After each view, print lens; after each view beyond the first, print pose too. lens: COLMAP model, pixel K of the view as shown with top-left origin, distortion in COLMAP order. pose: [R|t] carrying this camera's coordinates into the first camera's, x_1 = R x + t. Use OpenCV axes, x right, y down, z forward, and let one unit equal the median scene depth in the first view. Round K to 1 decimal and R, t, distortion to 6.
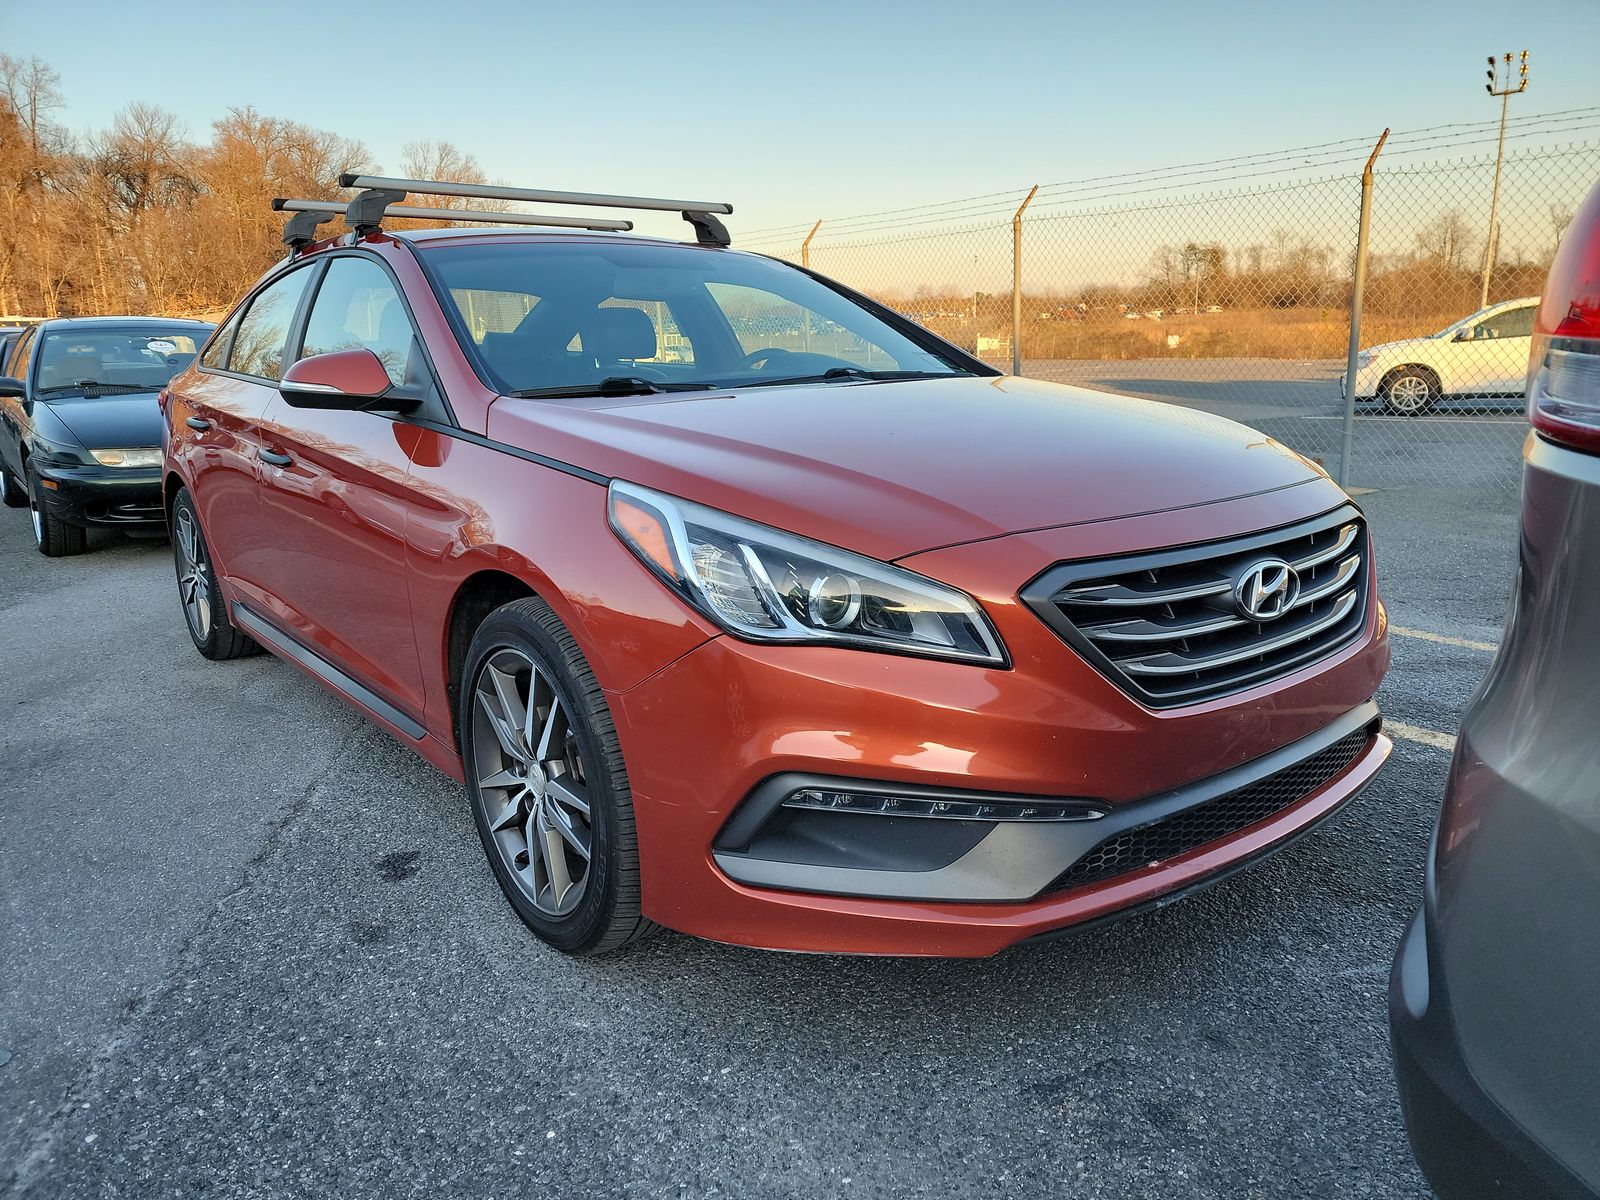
lens RADIAL K [[1140.8, 0, 805.5], [0, 1140.8, 606.8], [0, 0, 1]] dist [0.070498, -0.061627]
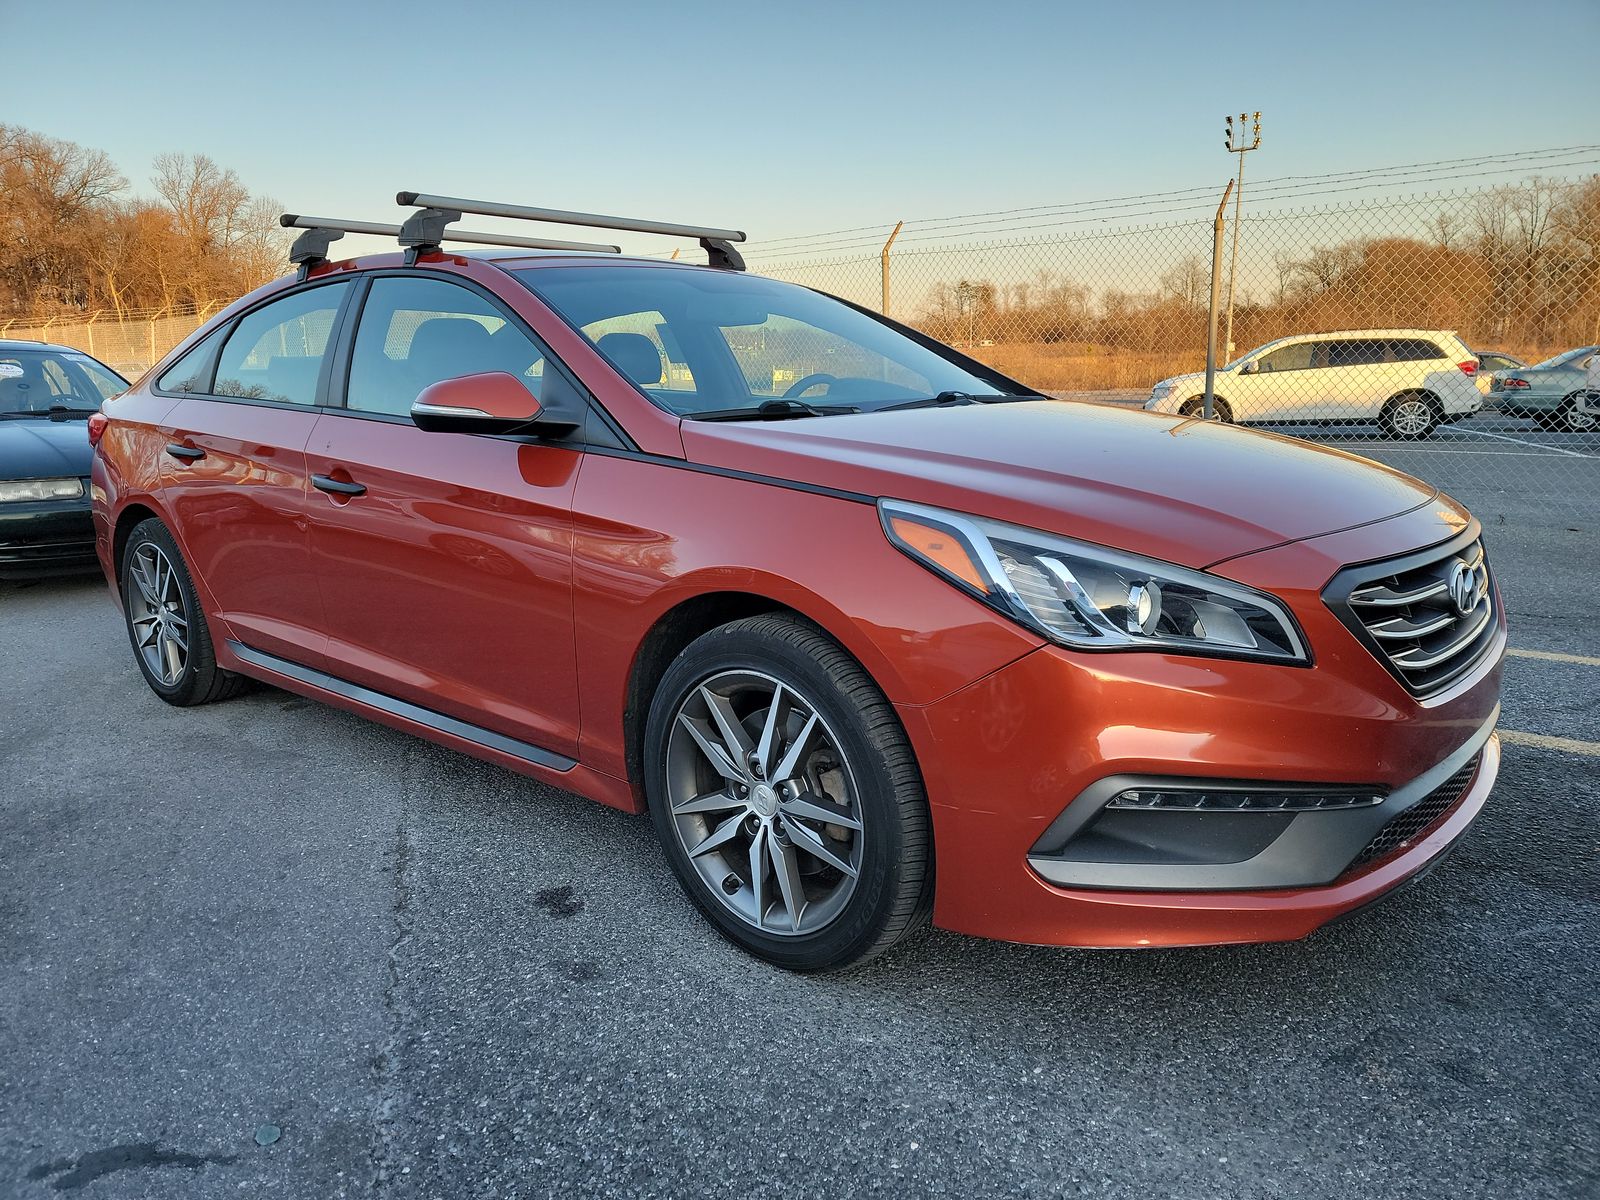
lens RADIAL K [[1140.8, 0, 775.0], [0, 1140.8, 612.6], [0, 0, 1]] dist [0.070498, -0.061627]
pose [[0.985680, -0.029378, 0.166047, -0.368540], [0.032643, 0.999323, -0.016968, 0.003985], [-0.165436, 0.022145, 0.985972, 0.013575]]
